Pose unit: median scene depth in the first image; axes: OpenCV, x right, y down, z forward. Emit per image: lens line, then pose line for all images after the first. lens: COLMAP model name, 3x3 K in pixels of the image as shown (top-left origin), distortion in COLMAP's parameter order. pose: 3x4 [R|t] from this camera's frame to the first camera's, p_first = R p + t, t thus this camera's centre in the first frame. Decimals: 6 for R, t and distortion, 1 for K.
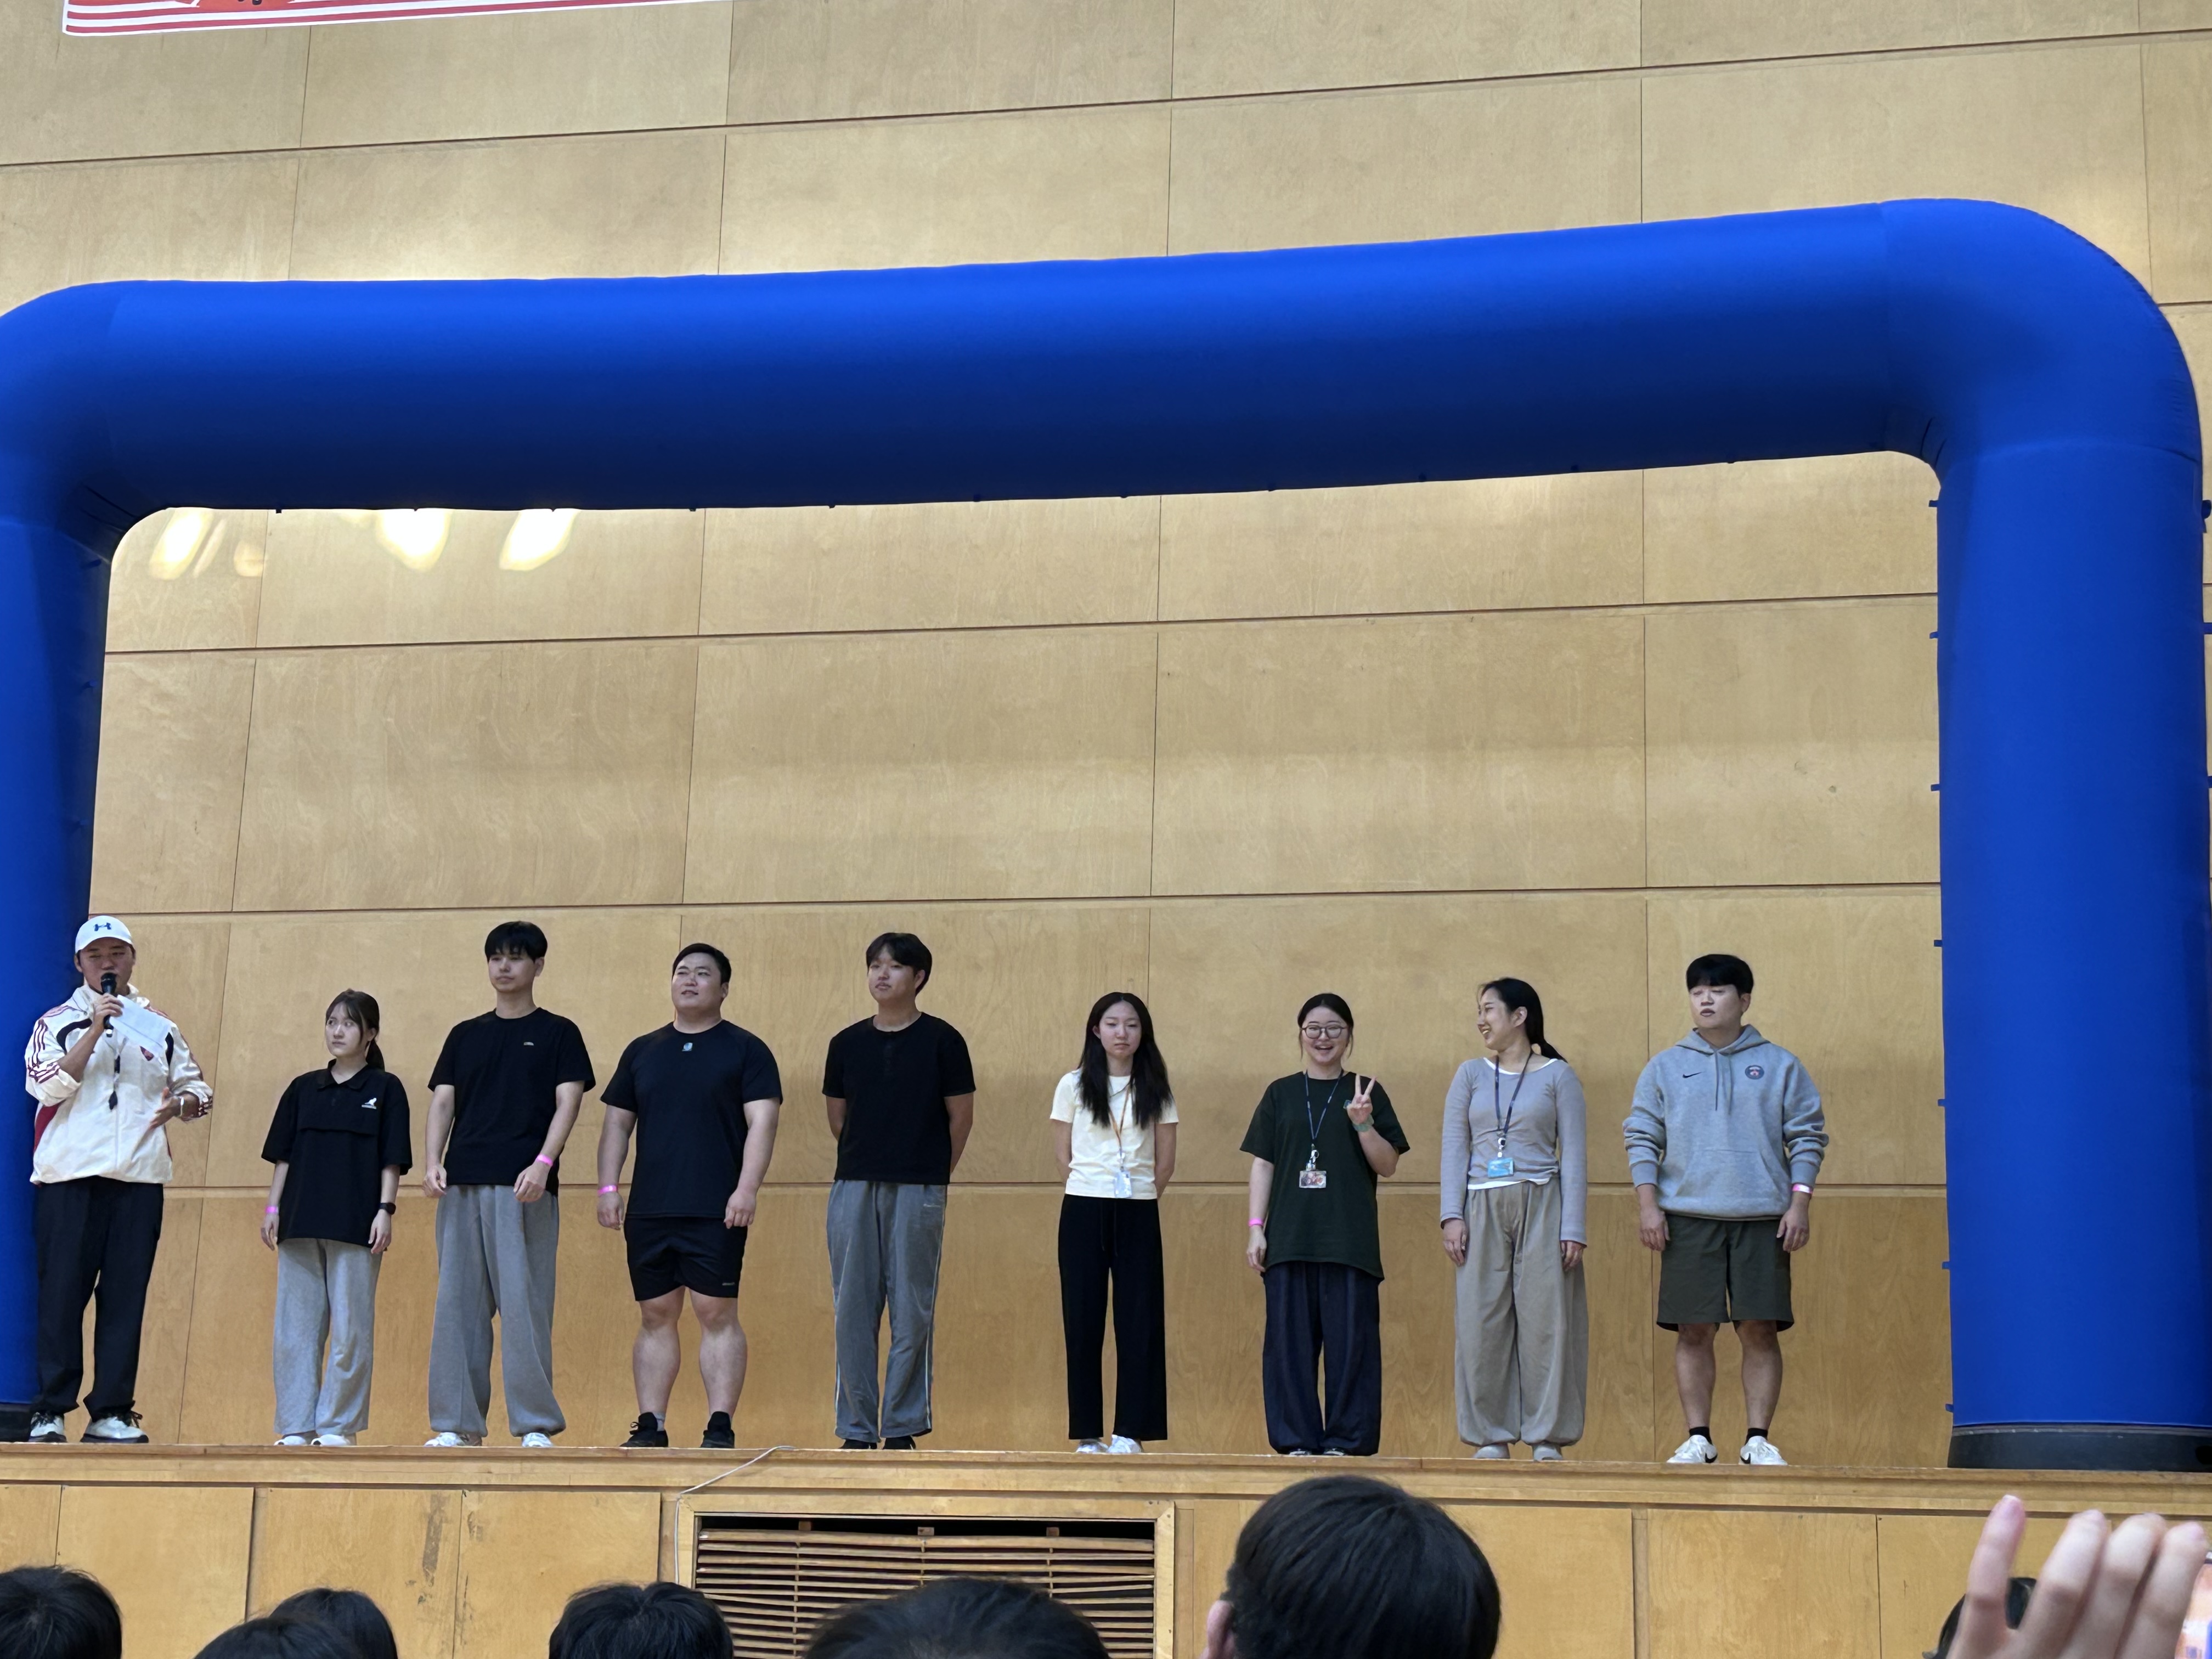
lens RADIAL K [[3597.5, 0, 1105.5], [0, 3597.5, 845.7], [0, 0, 1]] dist [0.067225, 0.000000]
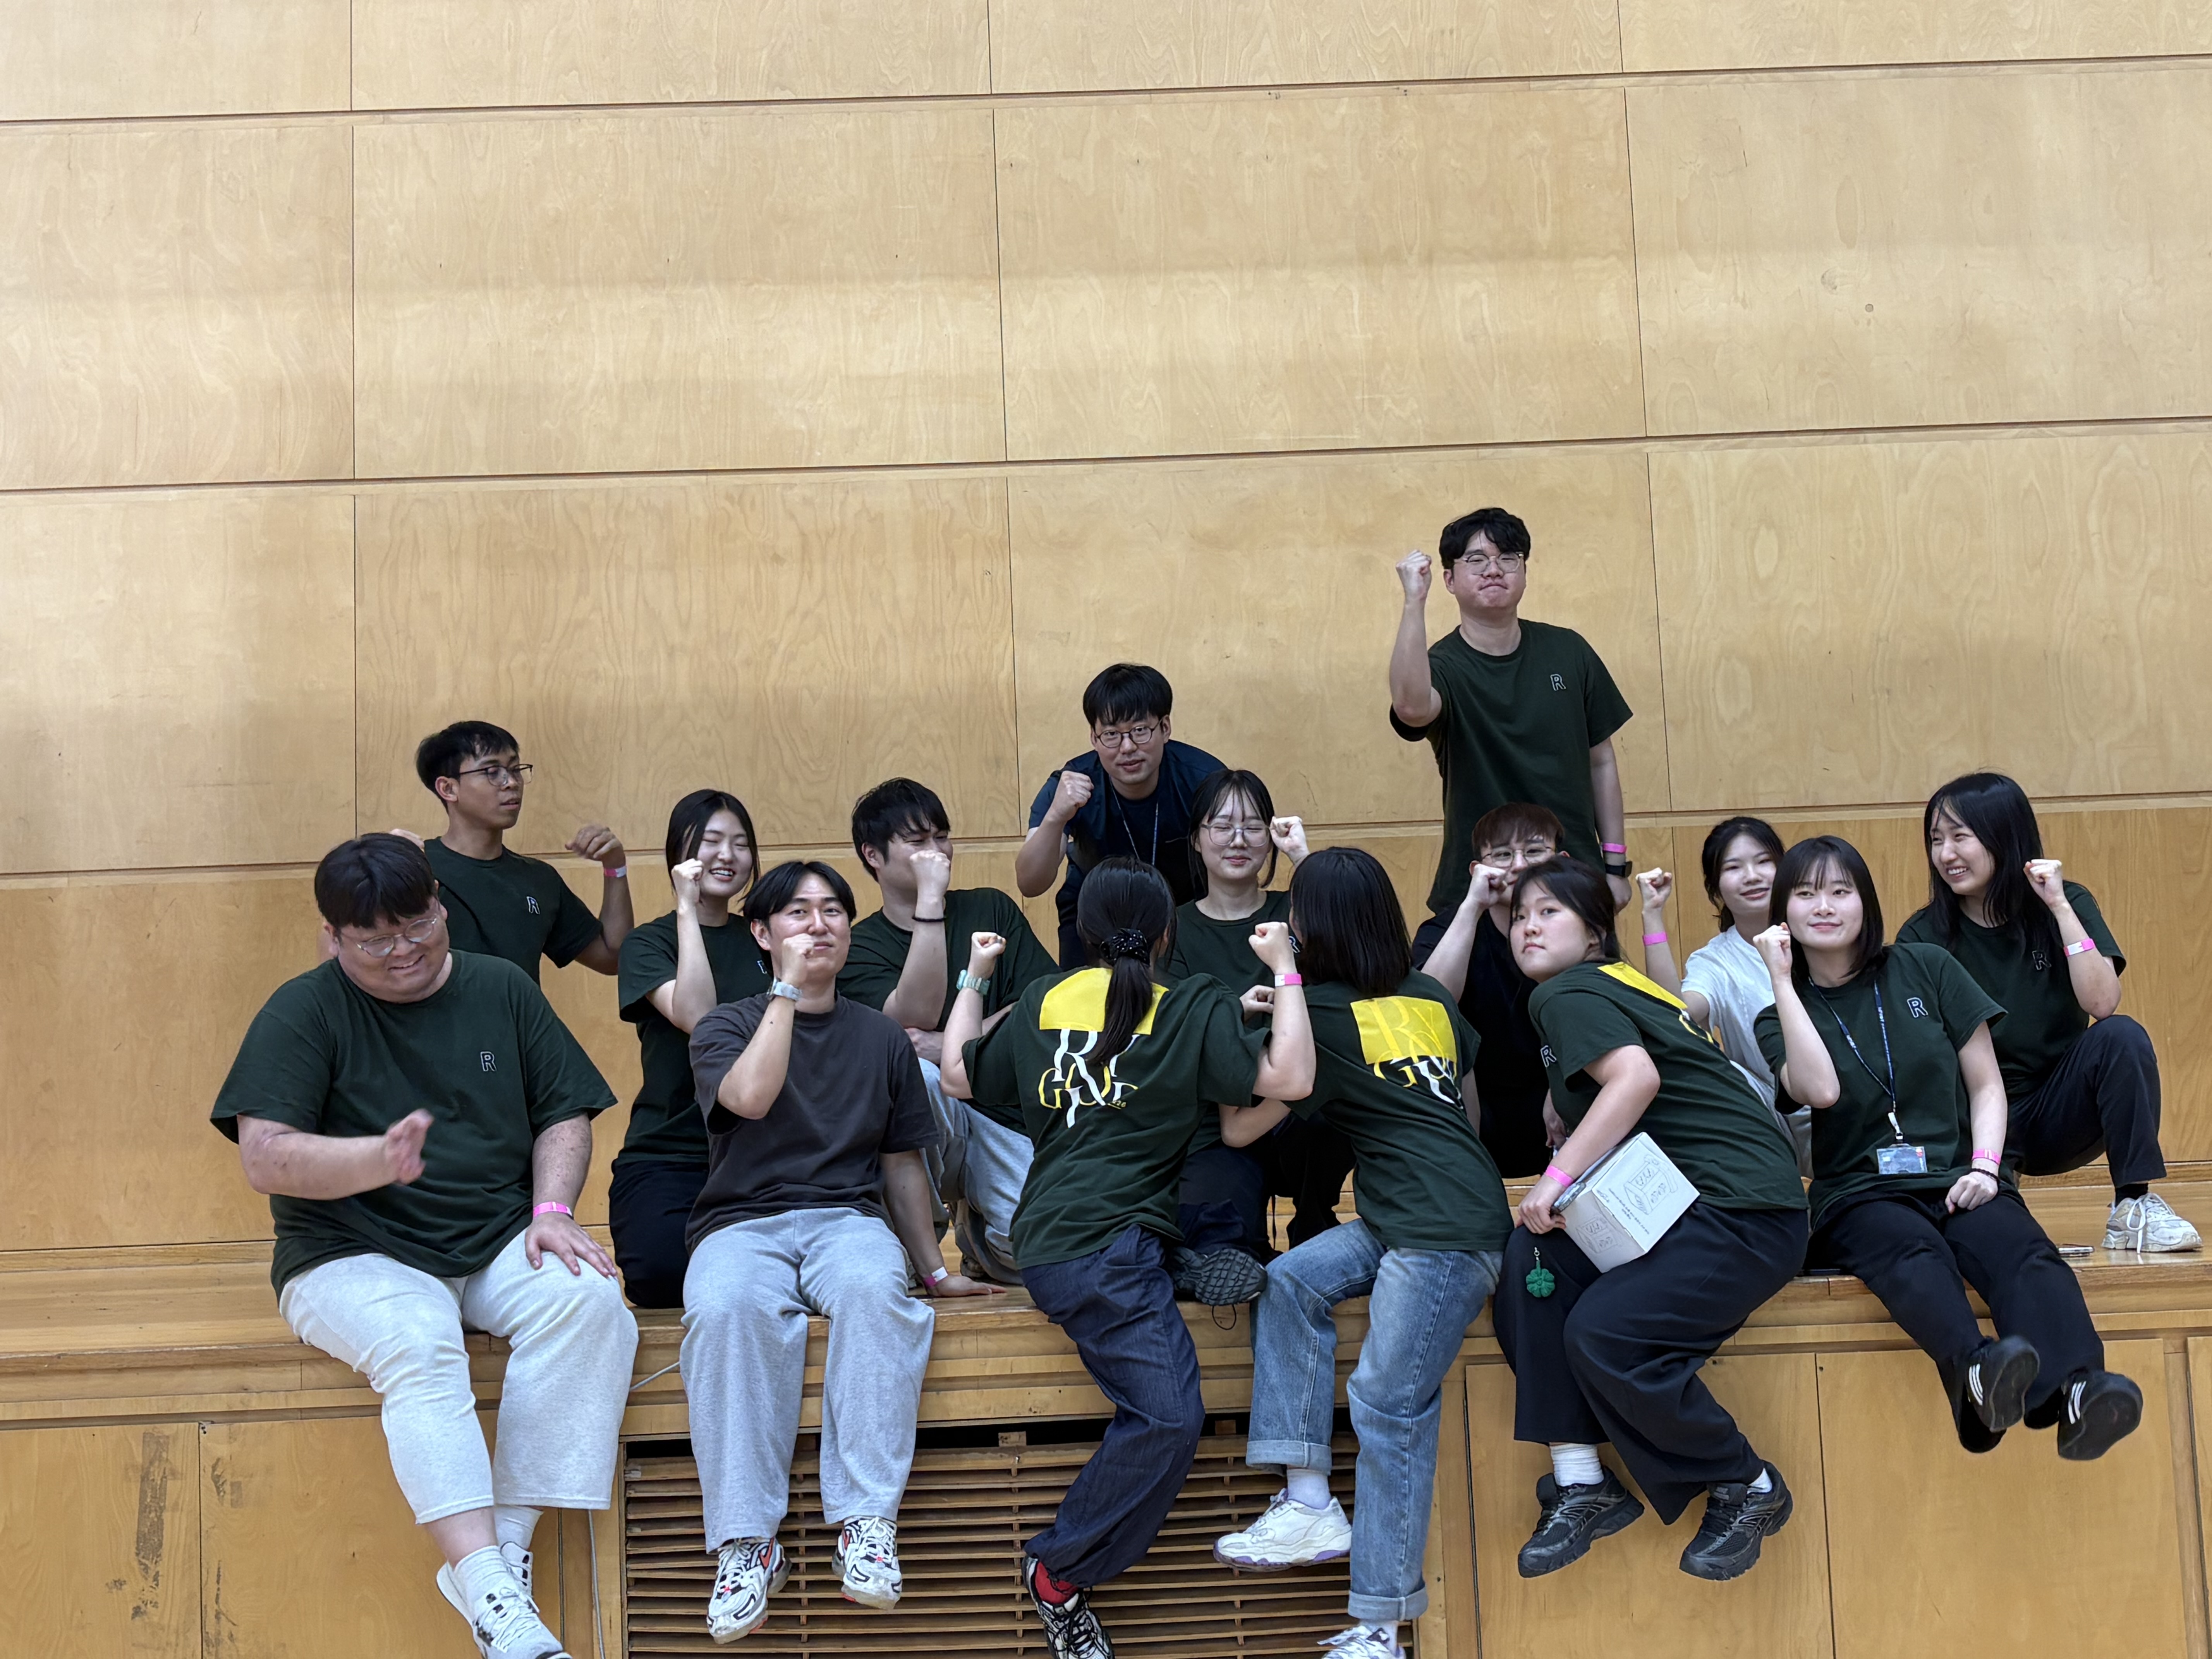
lens RADIAL K [[2797.0, 0, 1104.5], [0, 2797.0, 830.3], [0, 0, 1]] dist [0.076291, 0.000000]
pose [[0.971269, -0.042409, 0.234176, -0.110085], [0.014948, 0.992923, 0.117819, 0.022324], [-0.237515, -0.110933, 0.965029, 0.417709]]
